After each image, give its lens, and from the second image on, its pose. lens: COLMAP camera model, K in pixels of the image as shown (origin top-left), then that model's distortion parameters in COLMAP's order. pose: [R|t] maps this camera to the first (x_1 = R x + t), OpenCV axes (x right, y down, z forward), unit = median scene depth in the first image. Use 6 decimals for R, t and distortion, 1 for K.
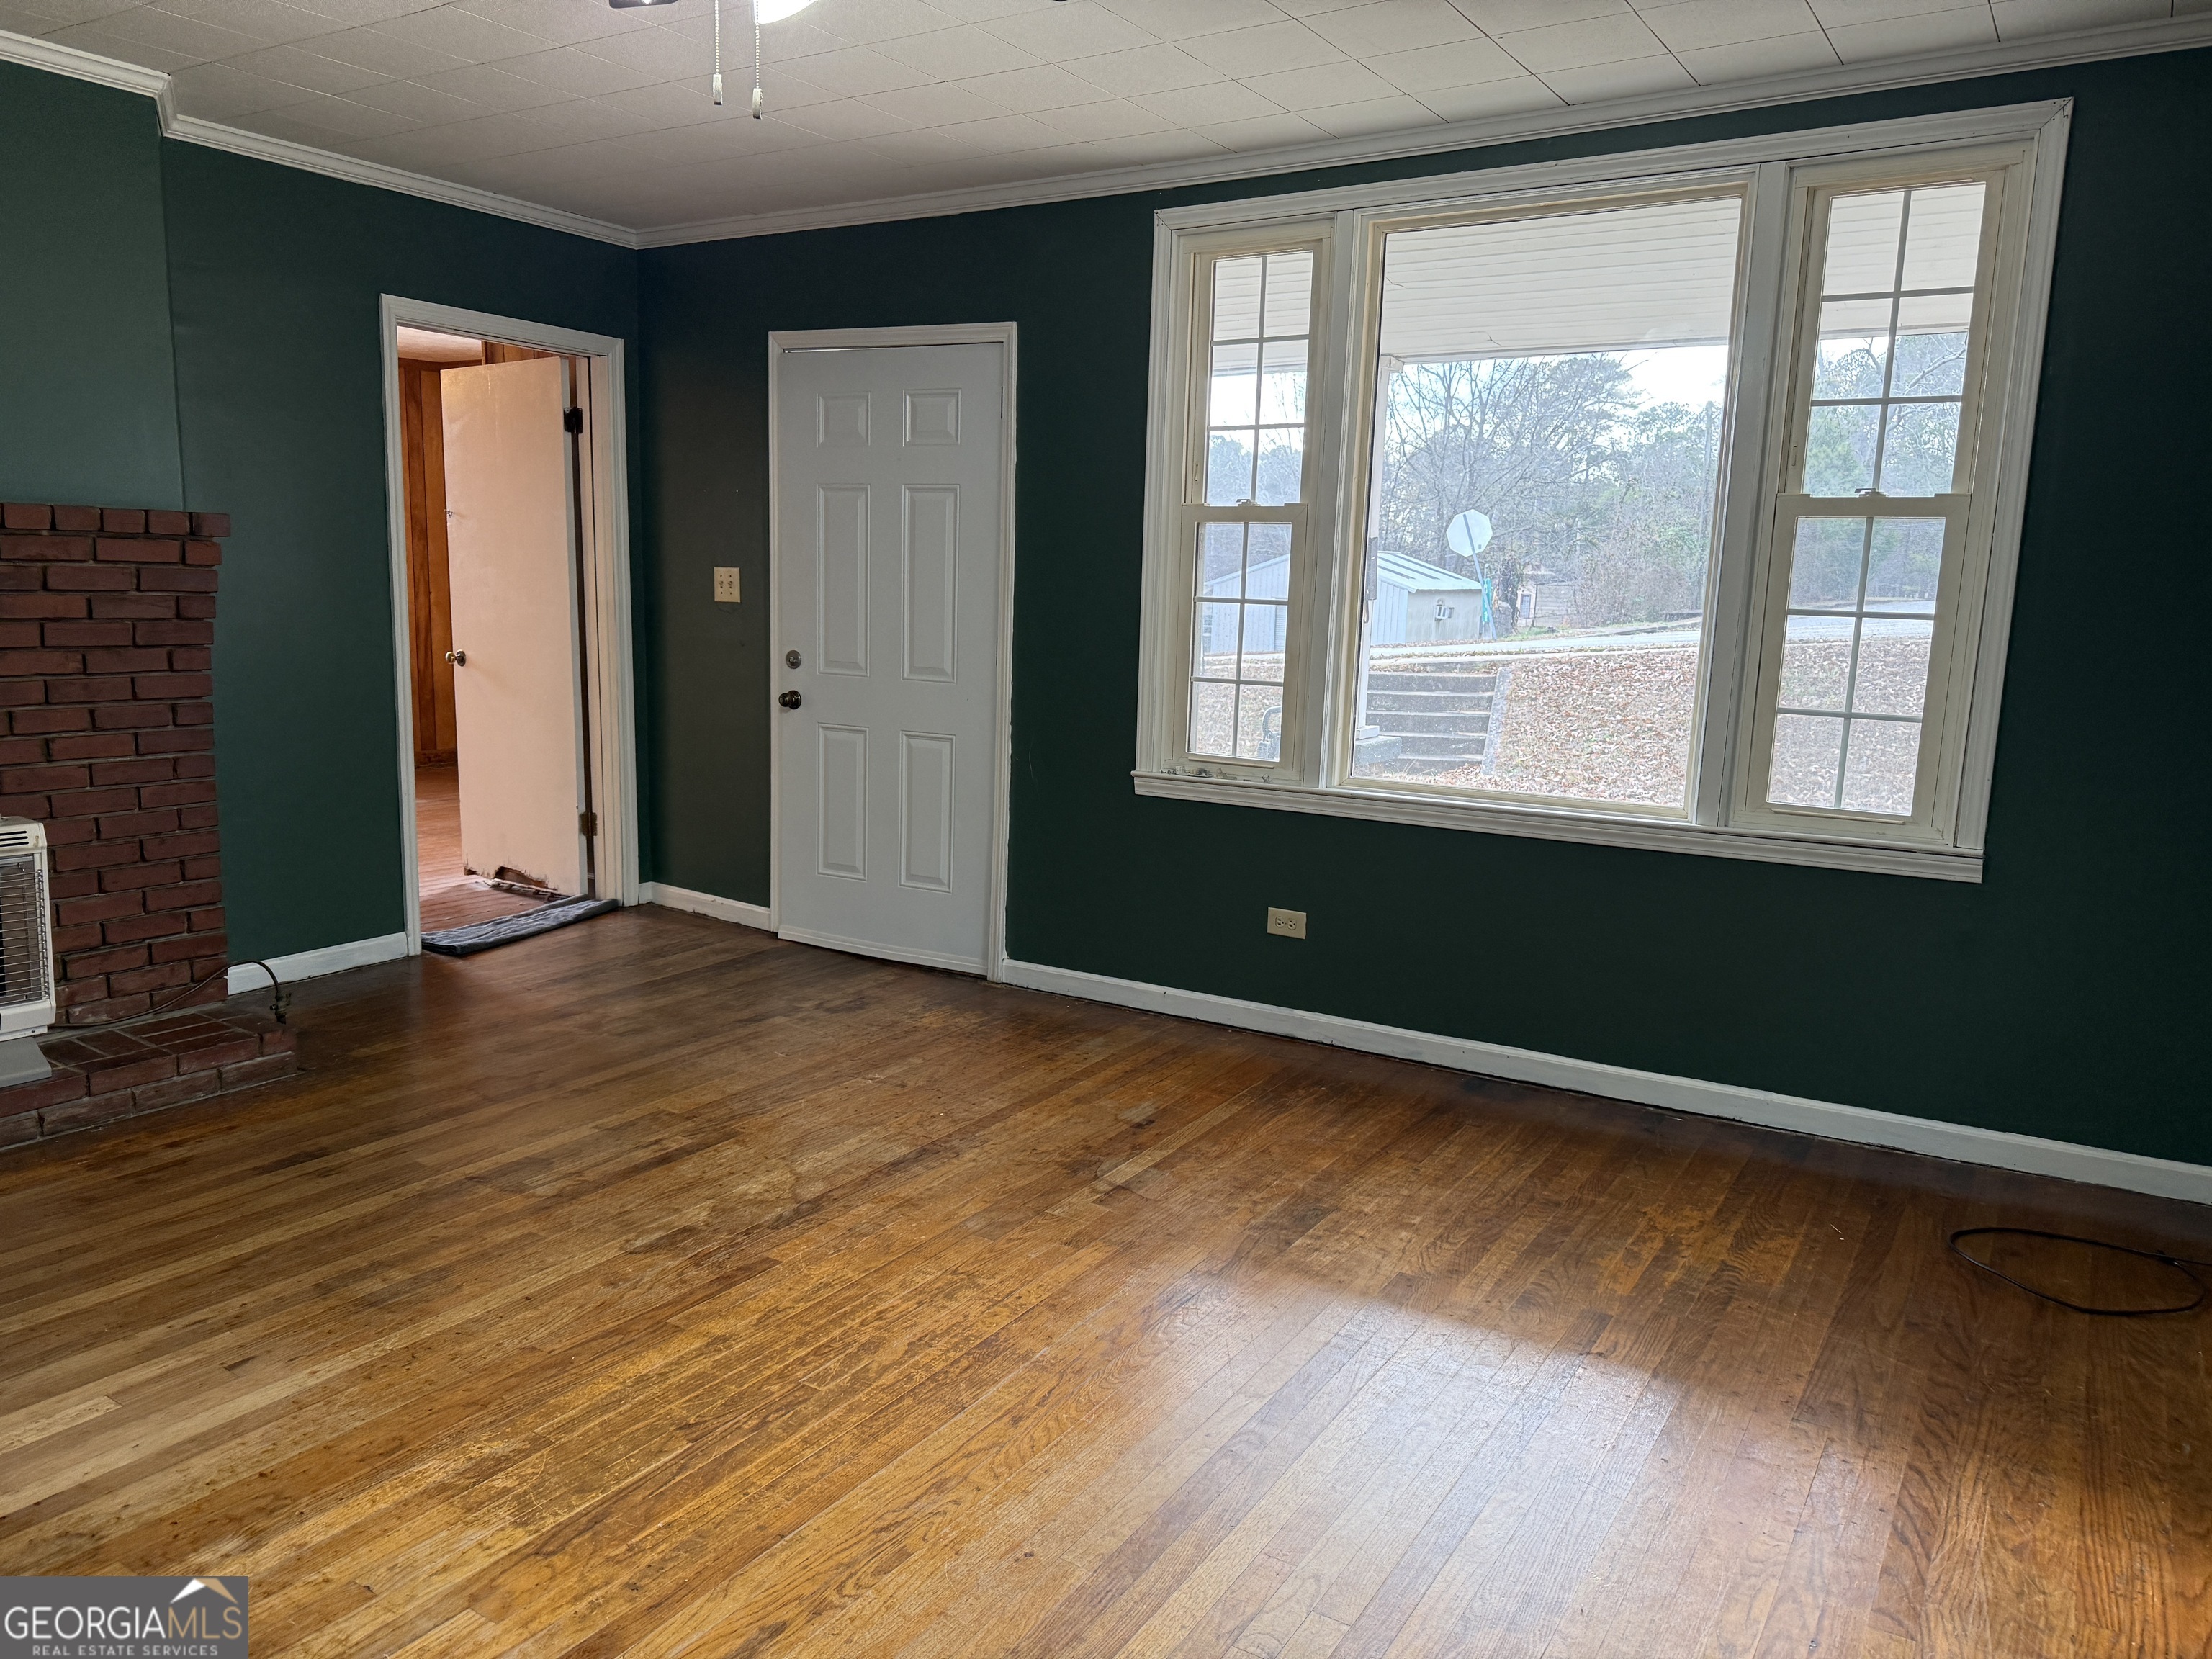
lens RADIAL K [[1565.5, 0, 1113.9], [0, 1565.5, 829.0], [0, 0, 1]] dist [0.021560, -0.043538]
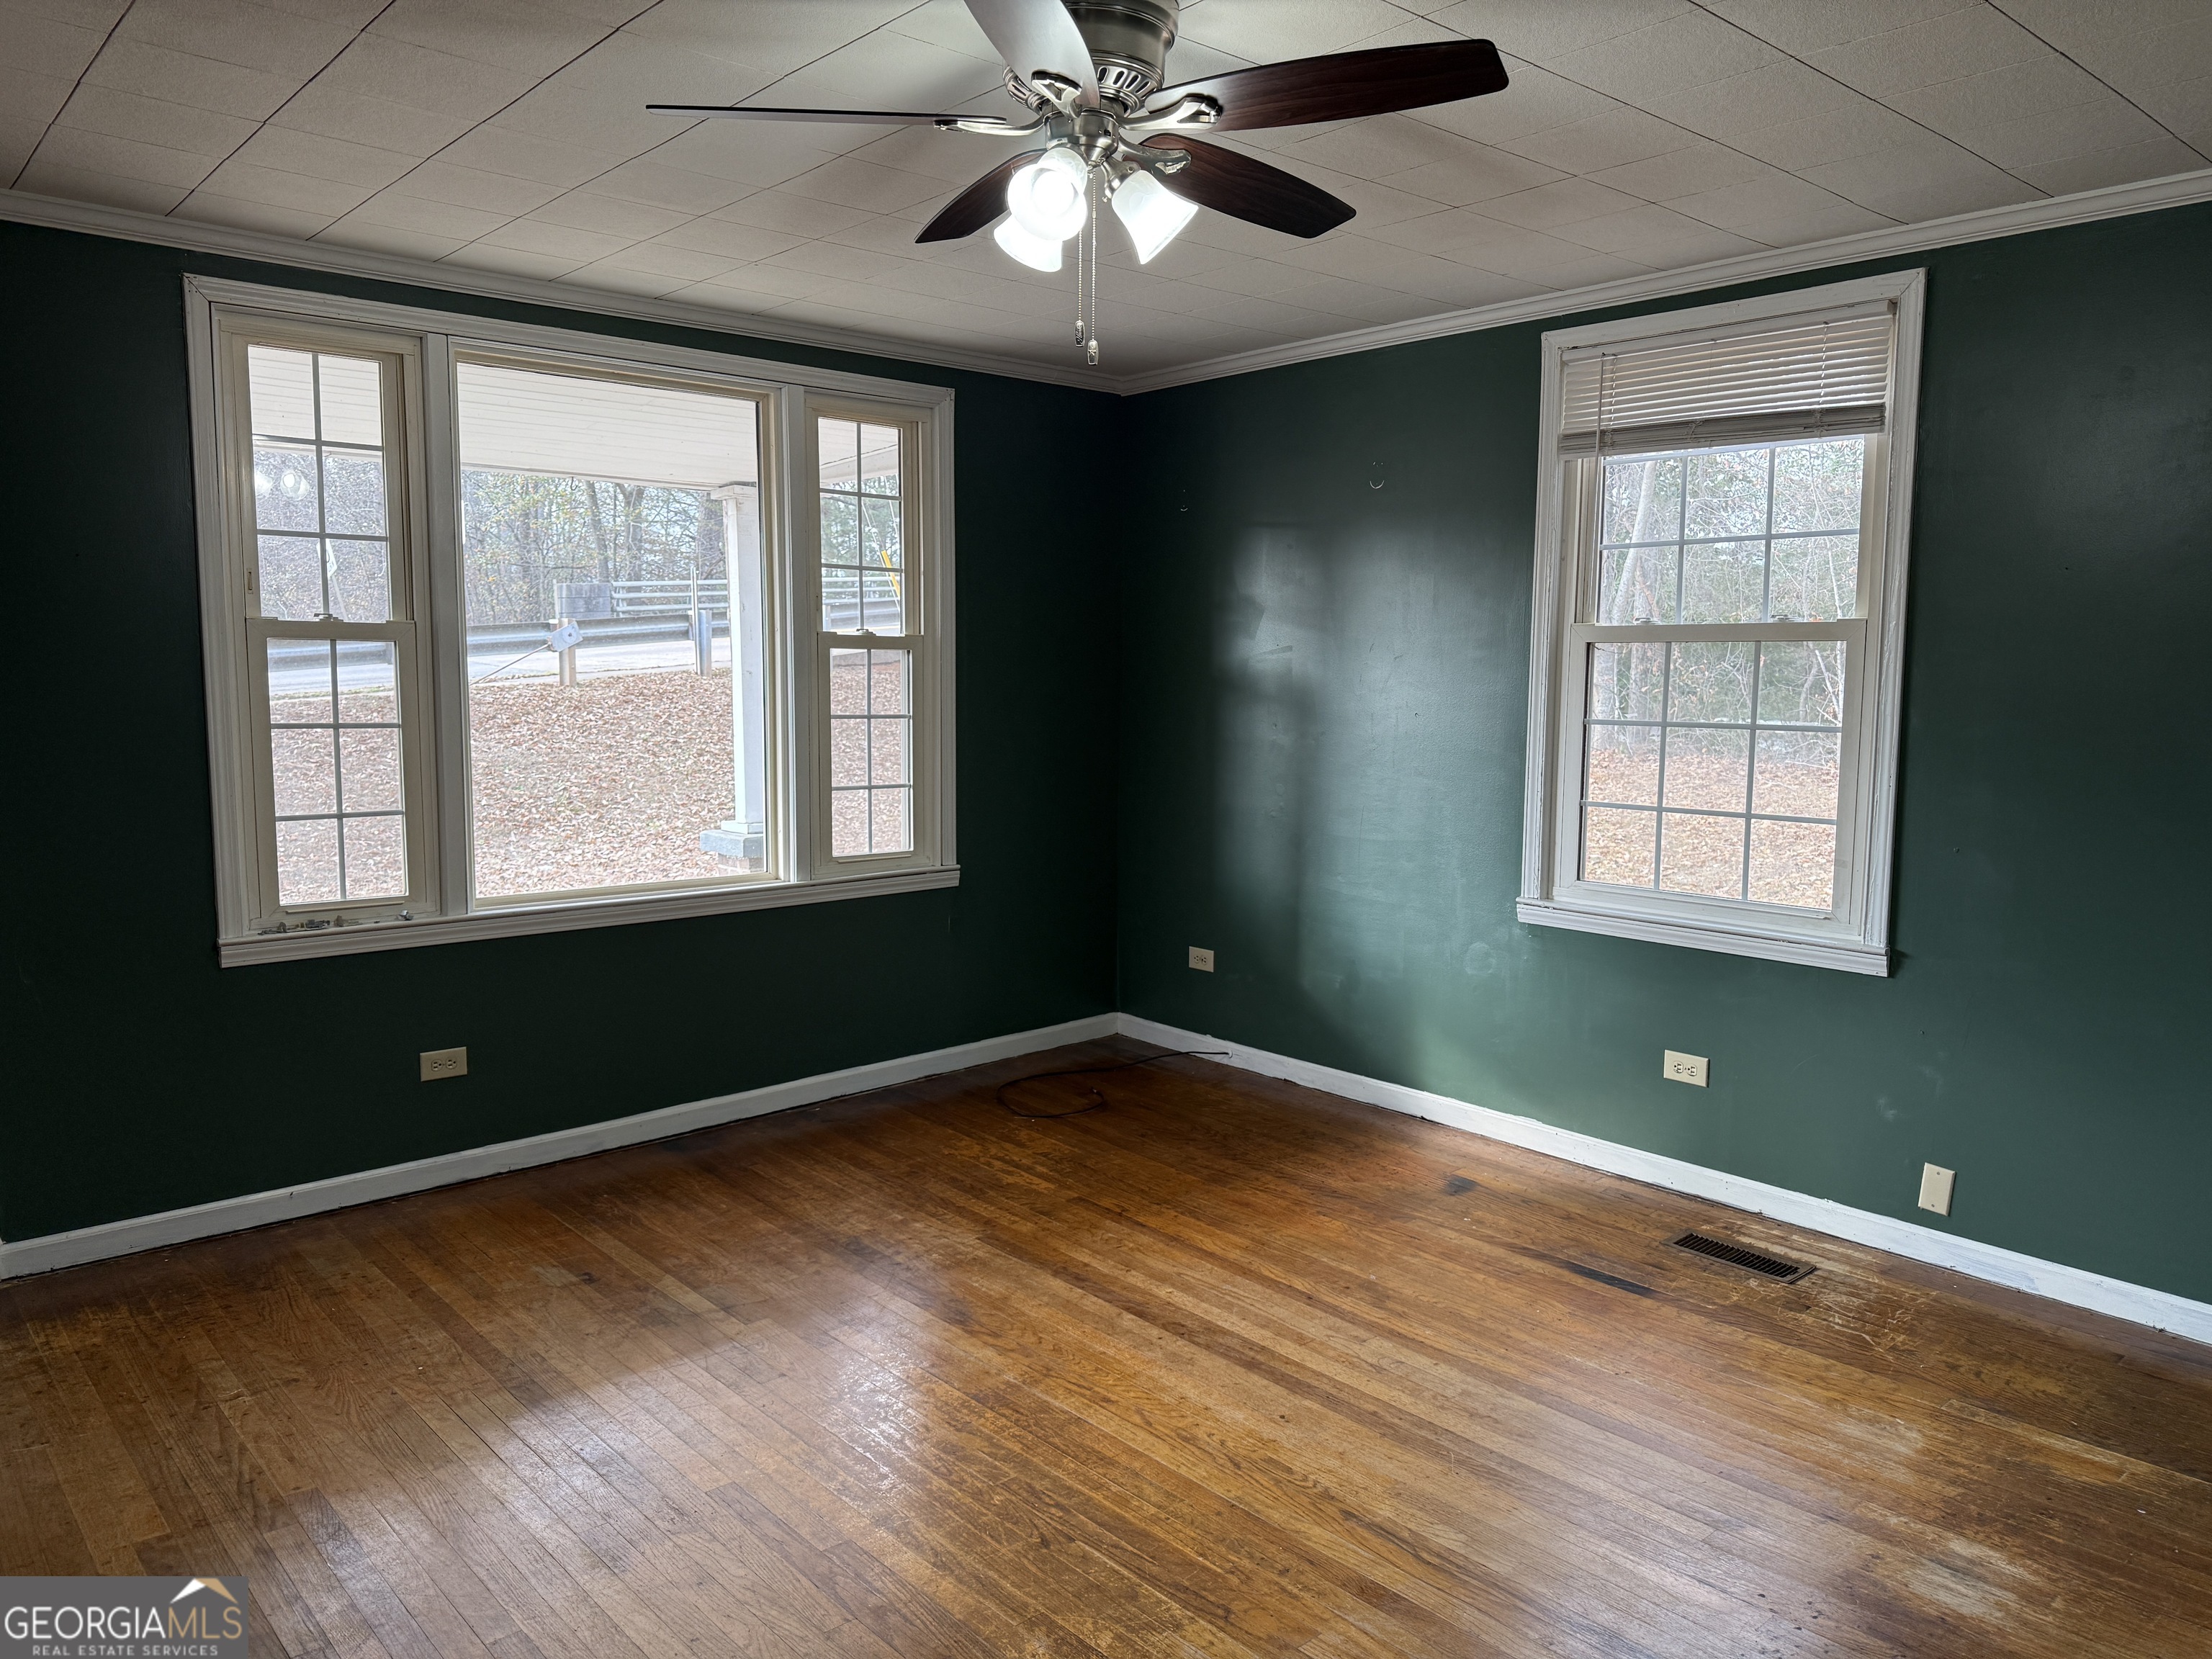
lens RADIAL K [[1497.1, 0, 1184.4], [0, 1497.1, 829.6], [0, 0, 1]] dist [0.031638, -0.090742]
pose [[0.236620, -0.124998, 0.963528, -0.740184], [0.152352, 0.984196, 0.090266, -0.108506], [-0.959583, 0.125437, 0.251924, 0.379151]]
